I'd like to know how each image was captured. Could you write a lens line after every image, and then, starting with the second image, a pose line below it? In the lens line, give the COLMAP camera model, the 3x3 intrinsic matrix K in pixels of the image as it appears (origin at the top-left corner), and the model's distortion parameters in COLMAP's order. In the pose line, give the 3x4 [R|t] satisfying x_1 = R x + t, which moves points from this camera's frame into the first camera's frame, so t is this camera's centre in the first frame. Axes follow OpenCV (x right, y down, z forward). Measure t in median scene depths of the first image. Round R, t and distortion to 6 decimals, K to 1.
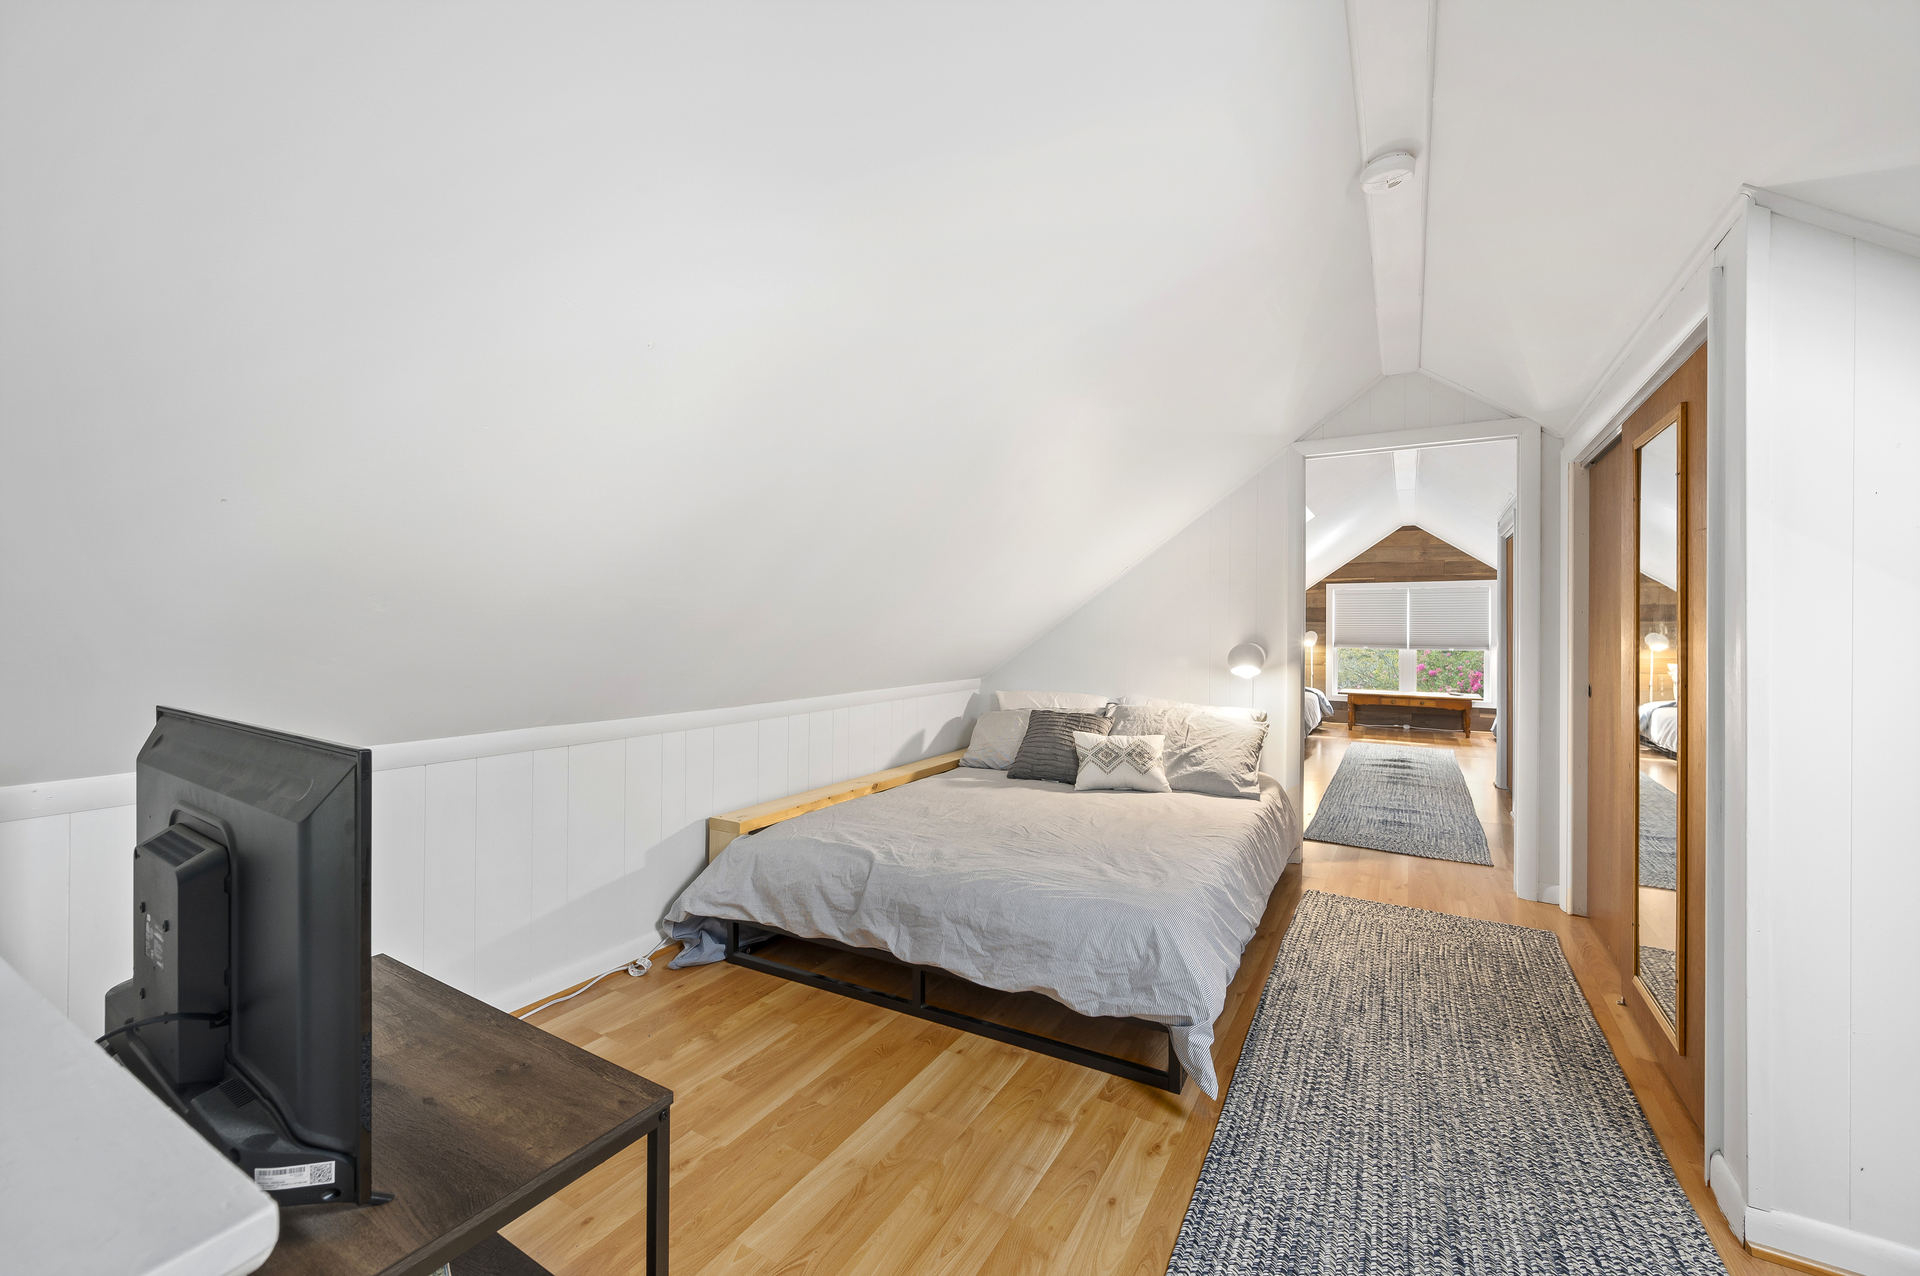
lens RADIAL K [[759.9, 0, 958.2], [0, 759.9, 631.2], [0, 0, 1]] dist [-0.002239, -0.000012]
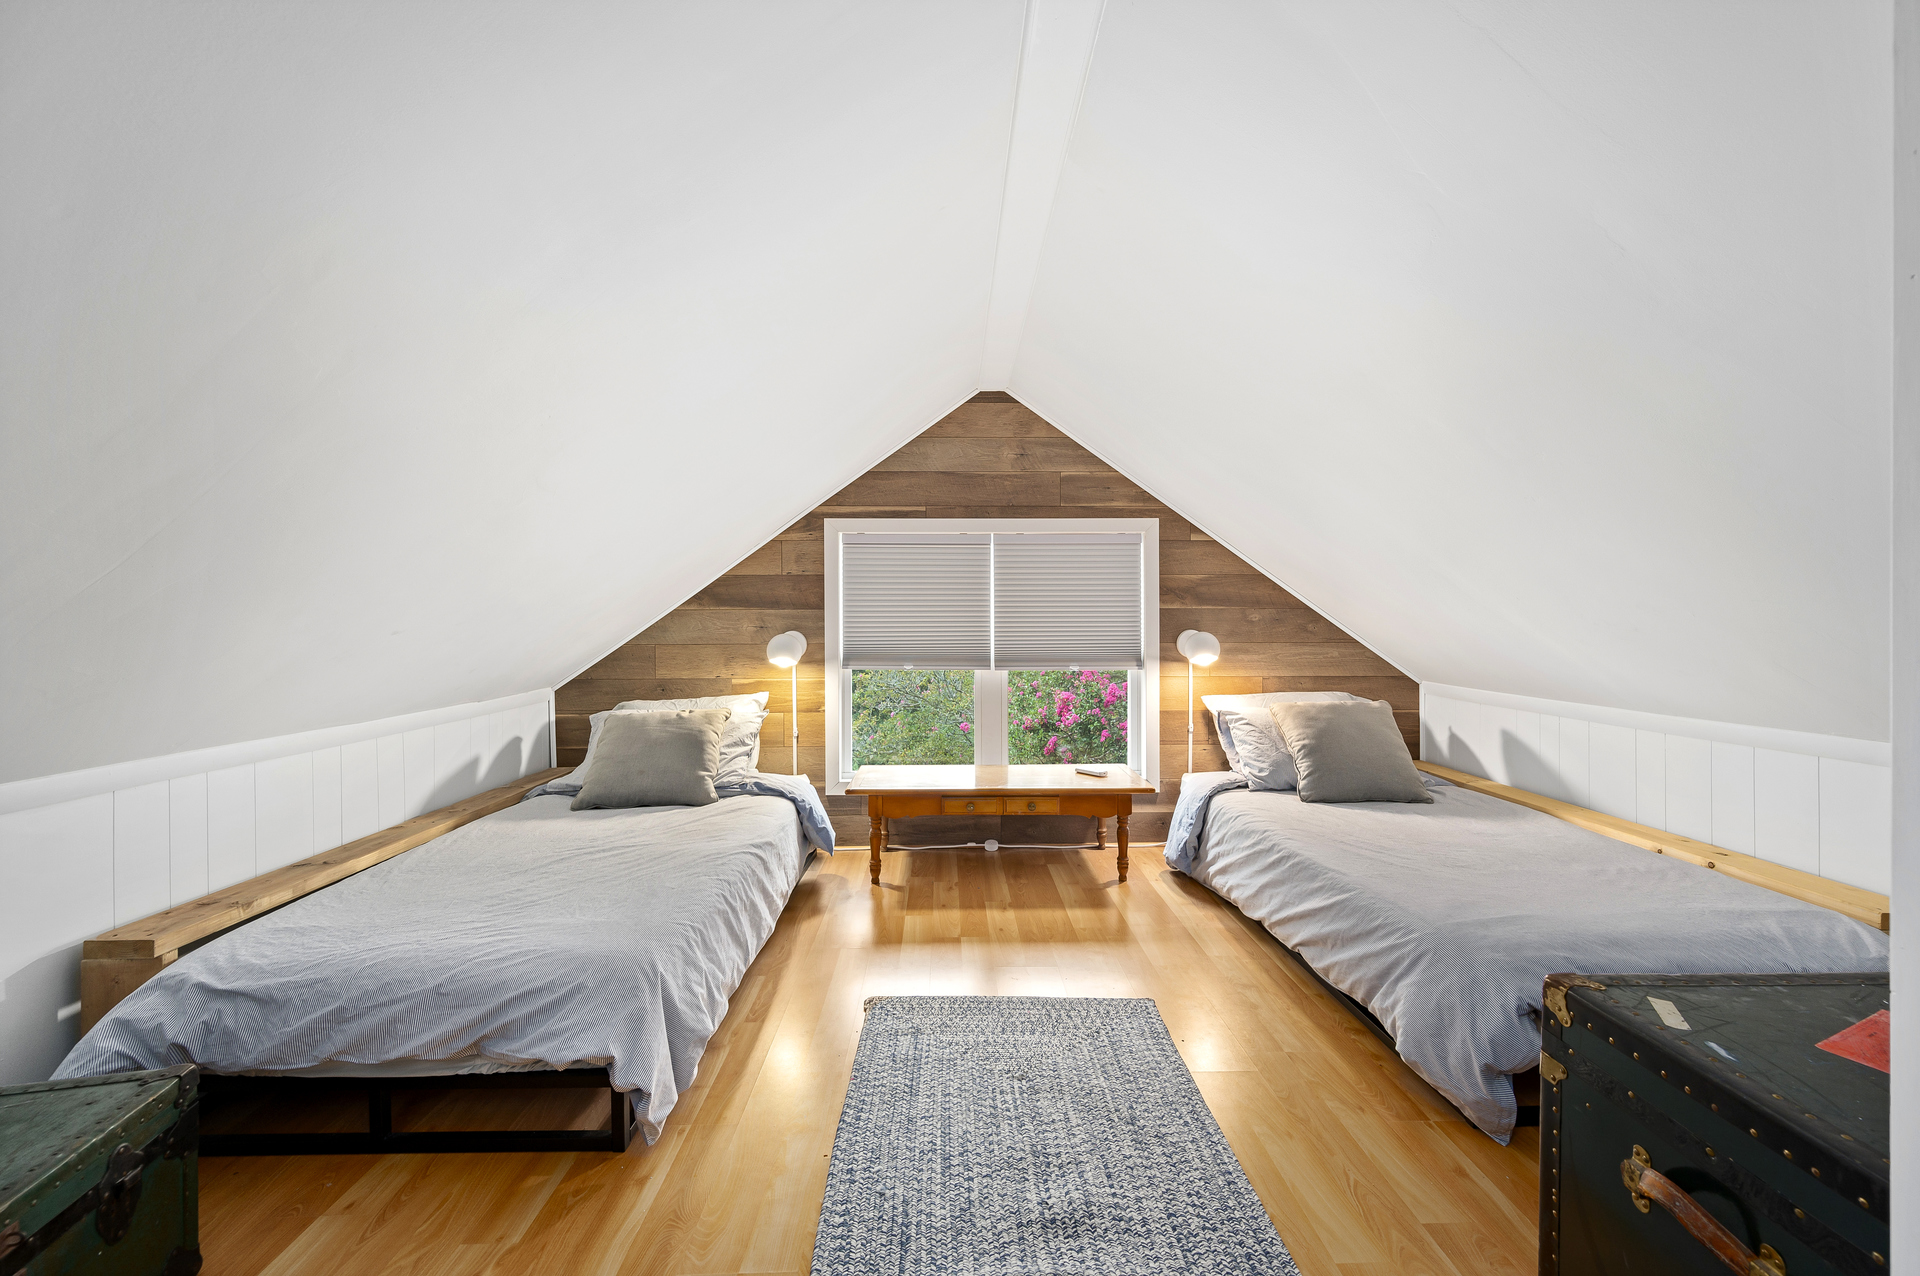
lens RADIAL K [[759.9, 0, 968.3], [0, 759.9, 635.9], [0, 0, 1]] dist [-0.002239, -0.000012]
pose [[0.862237, -0.008022, 0.506442, 0.348924], [0.007521, 0.999967, 0.003034, 0.002343], [-0.506450, 0.001193, 0.862268, 0.612903]]
